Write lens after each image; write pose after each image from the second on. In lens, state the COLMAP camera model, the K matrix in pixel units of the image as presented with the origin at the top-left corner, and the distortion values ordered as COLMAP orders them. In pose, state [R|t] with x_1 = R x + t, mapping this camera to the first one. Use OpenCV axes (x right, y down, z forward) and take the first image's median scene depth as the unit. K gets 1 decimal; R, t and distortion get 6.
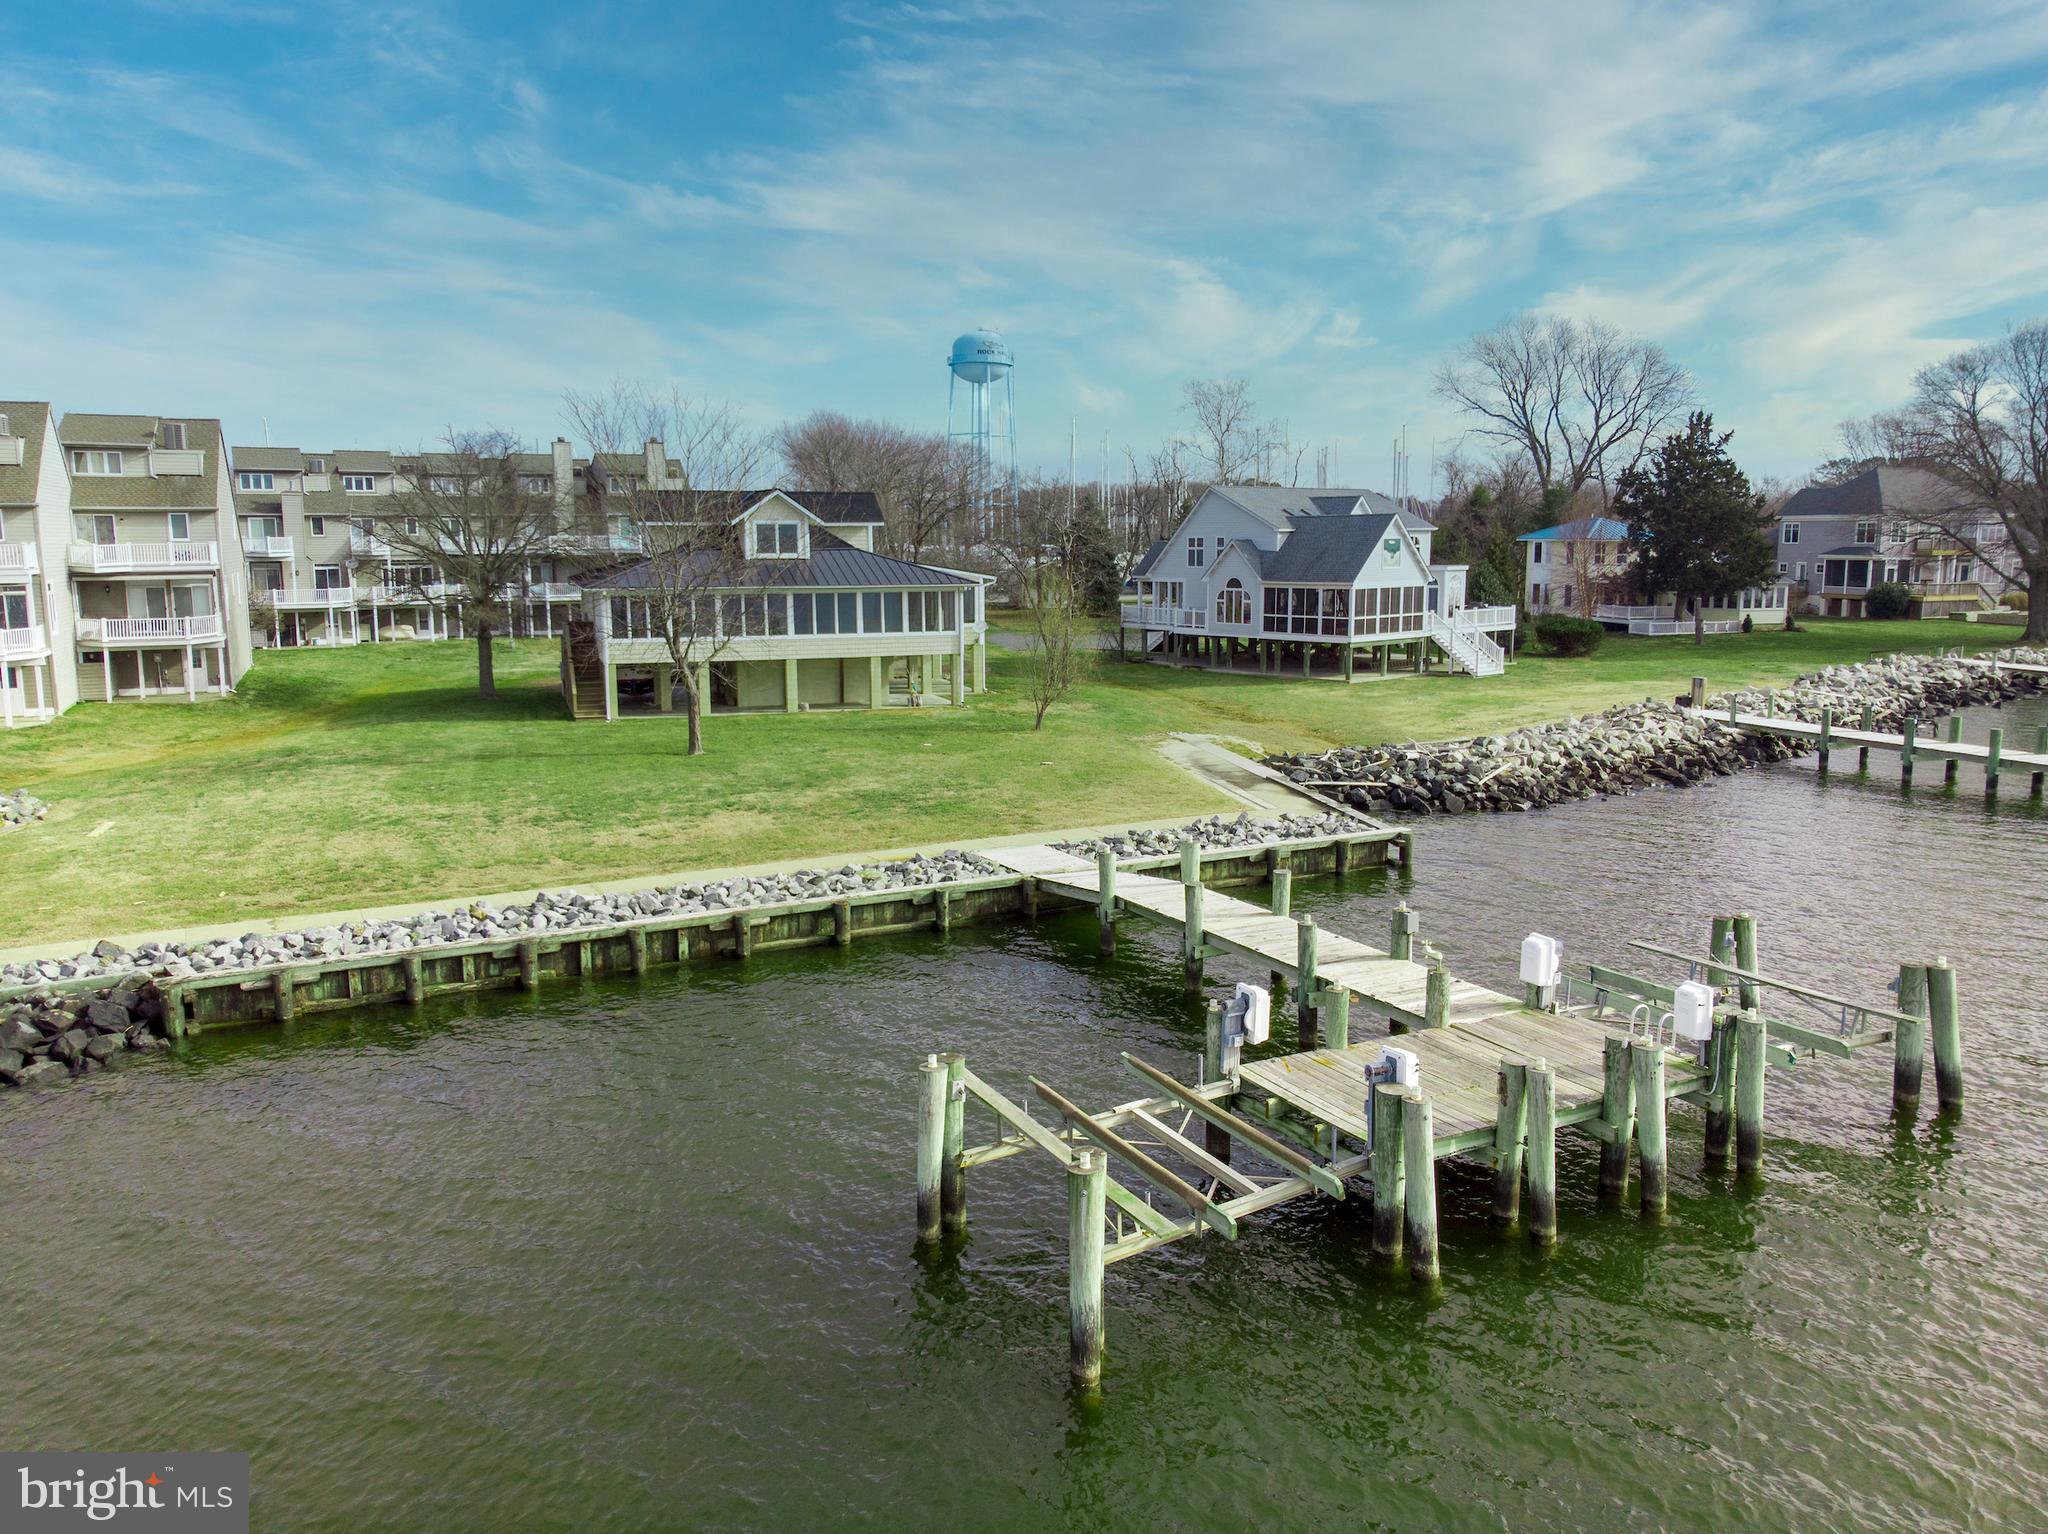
lens RADIAL K [[1426.0, 0, 1024.0], [0, 1426.0, 767.0], [0, 0, 1]] dist [0.038588, -0.096261]
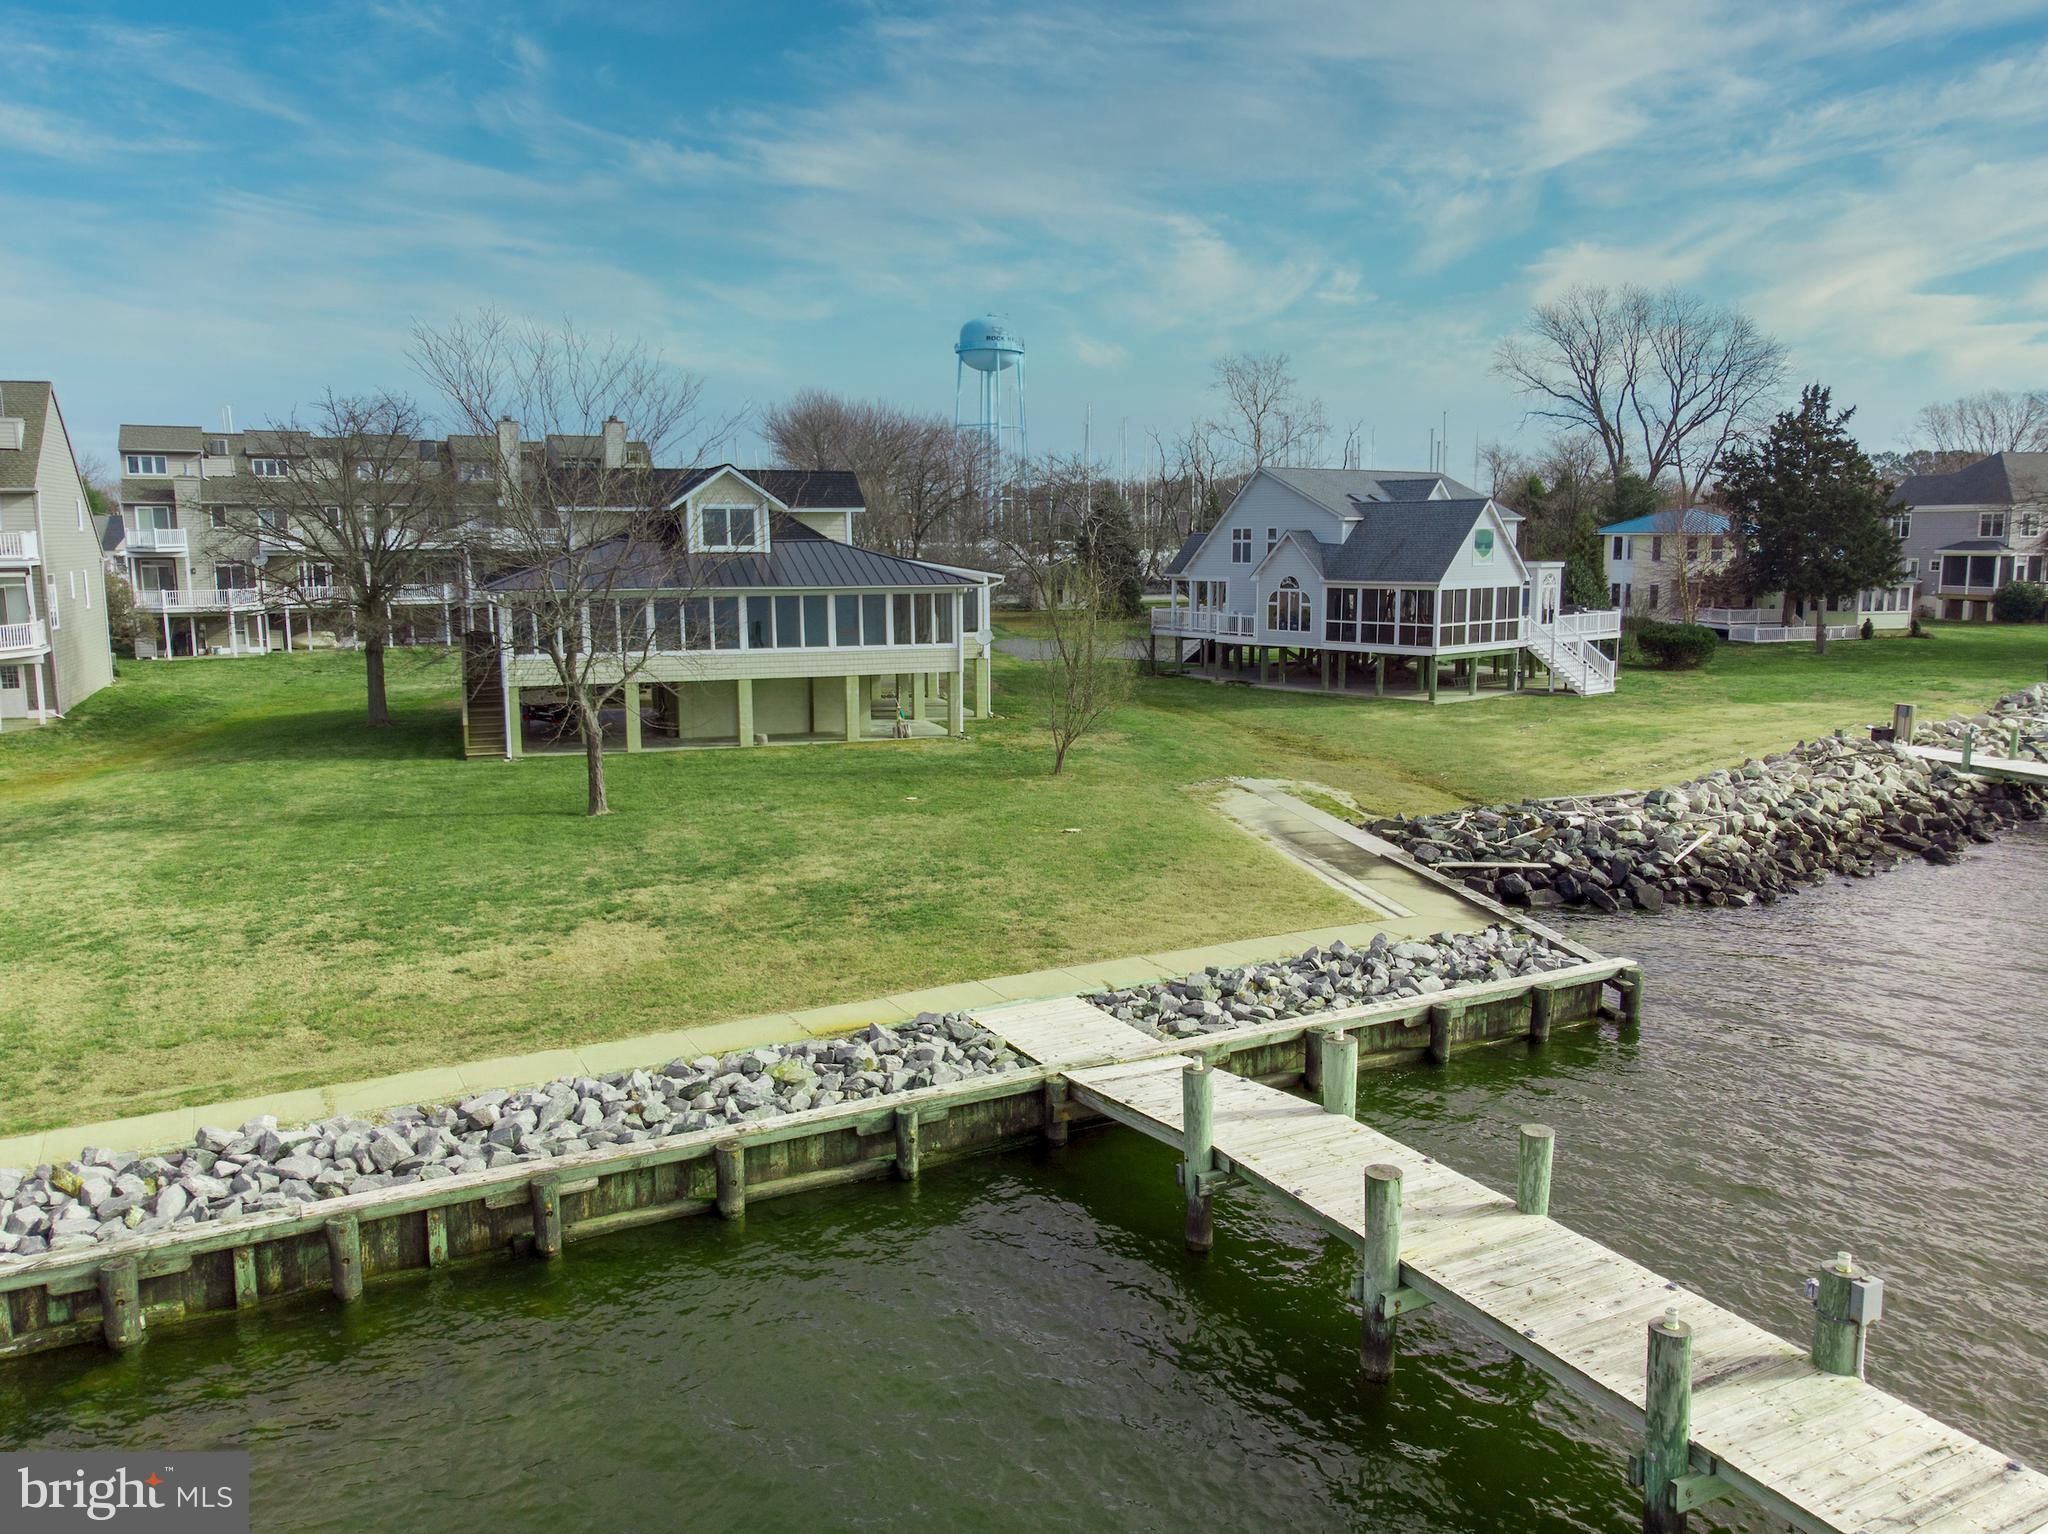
lens RADIAL K [[1467.0, 0, 1024.0], [0, 1467.0, 767.0], [0, 0, 1]] dist [0.002330, -0.000545]
pose [[0.999974, 0.000747, -0.007208, -0.002454], [-0.000763, 0.999997, -0.002254, -0.024752], [0.007206, 0.002259, 0.999971, 0.185090]]
